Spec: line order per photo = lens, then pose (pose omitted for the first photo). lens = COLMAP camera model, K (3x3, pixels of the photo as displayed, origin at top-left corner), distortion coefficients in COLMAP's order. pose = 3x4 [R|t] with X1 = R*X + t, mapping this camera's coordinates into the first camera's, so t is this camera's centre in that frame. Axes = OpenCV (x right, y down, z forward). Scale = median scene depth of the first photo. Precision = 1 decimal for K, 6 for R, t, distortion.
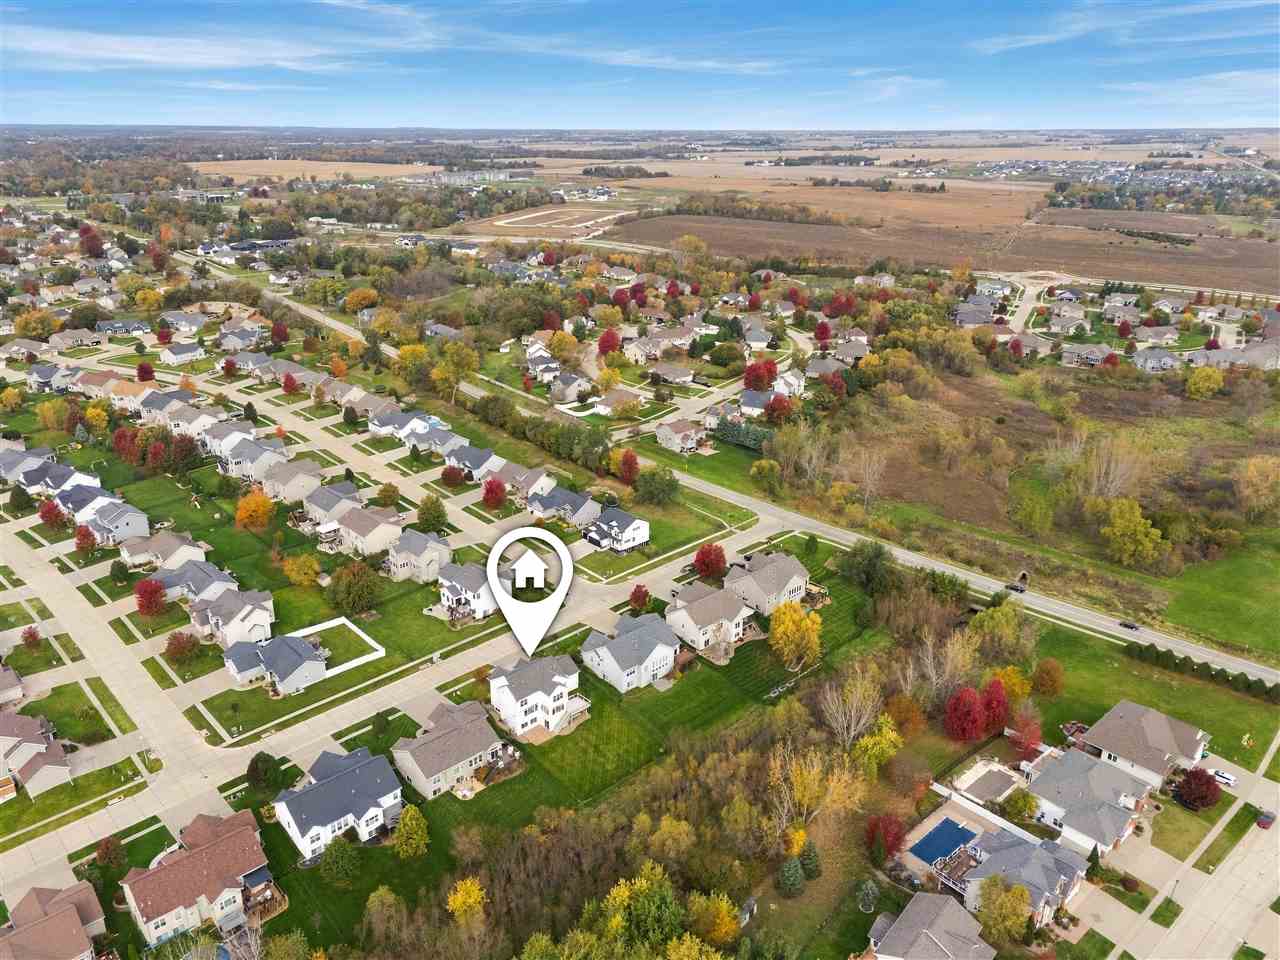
lens RADIAL K [[930.2, 0, 640.0], [0, 930.2, 480.0], [0, 0, 1]] dist [0.106849, -0.051801]
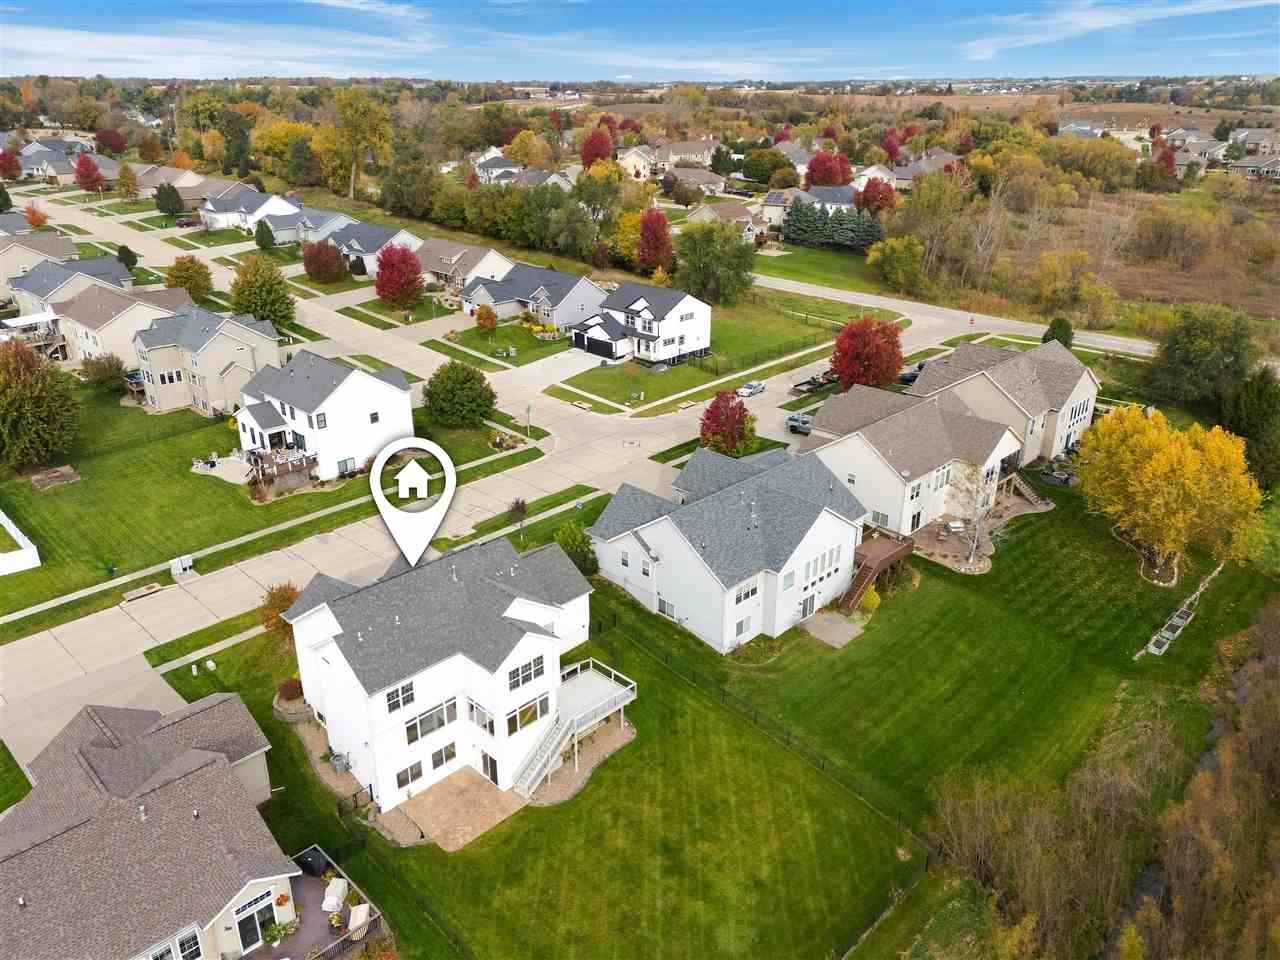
lens RADIAL K [[932.8, 0, 635.8], [0, 932.8, 486.0], [0, 0, 1]] dist [0.068091, -0.053182]
pose [[0.999541, -0.019866, 0.022879, -0.053304], [0.018789, 0.998747, 0.046380, 0.144888], [-0.023772, -0.045929, 0.998662, 0.640097]]
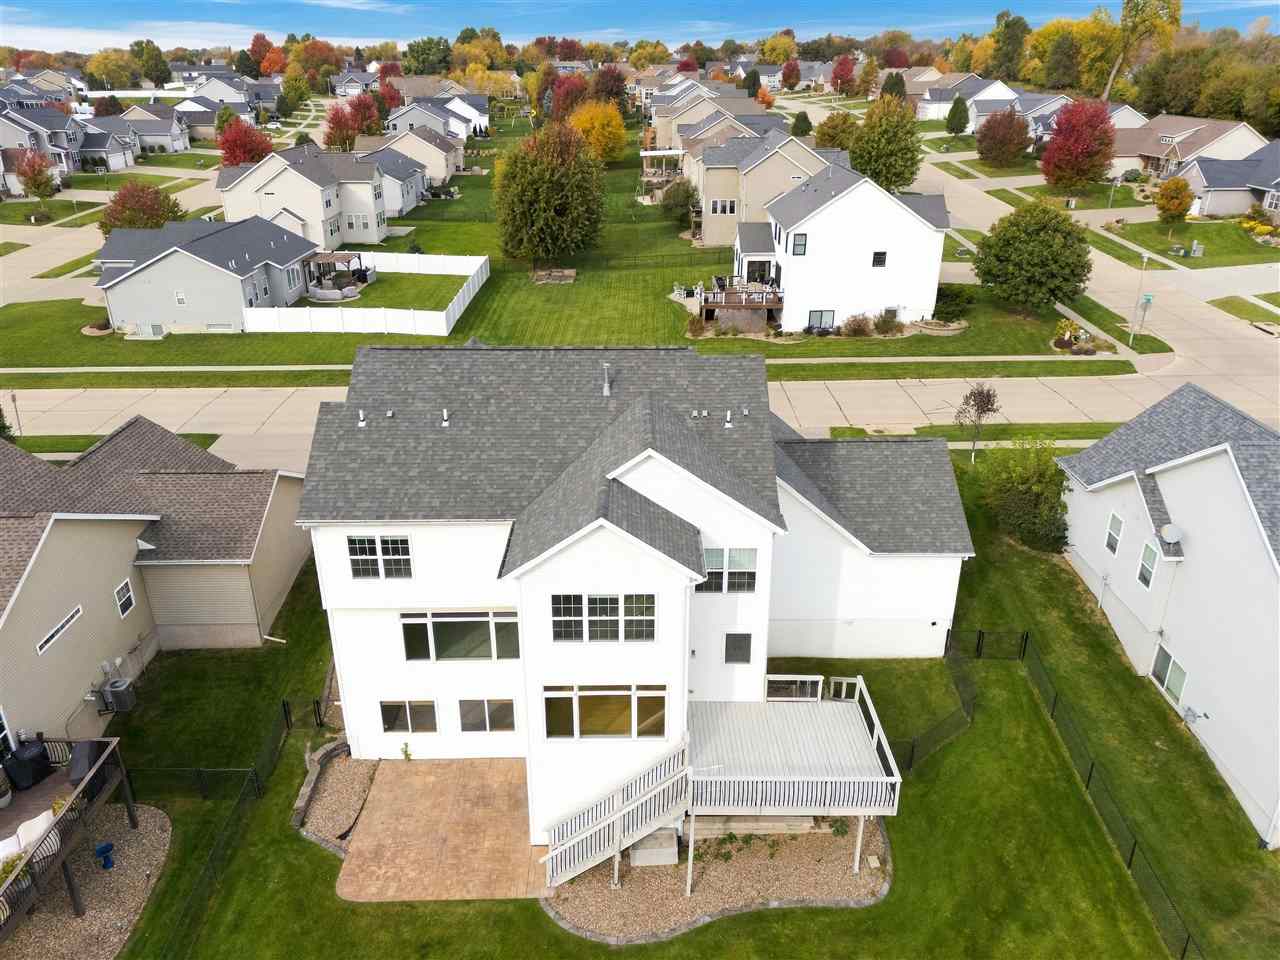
lens RADIAL K [[932.8, 0, 635.8], [0, 932.8, 486.0], [0, 0, 1]] dist [0.068091, -0.053182]
pose [[0.727978, 0.275144, -0.627968, -0.013209], [-0.236177, 0.960517, 0.147060, 0.174847], [0.643637, 0.041255, 0.764218, 0.807440]]
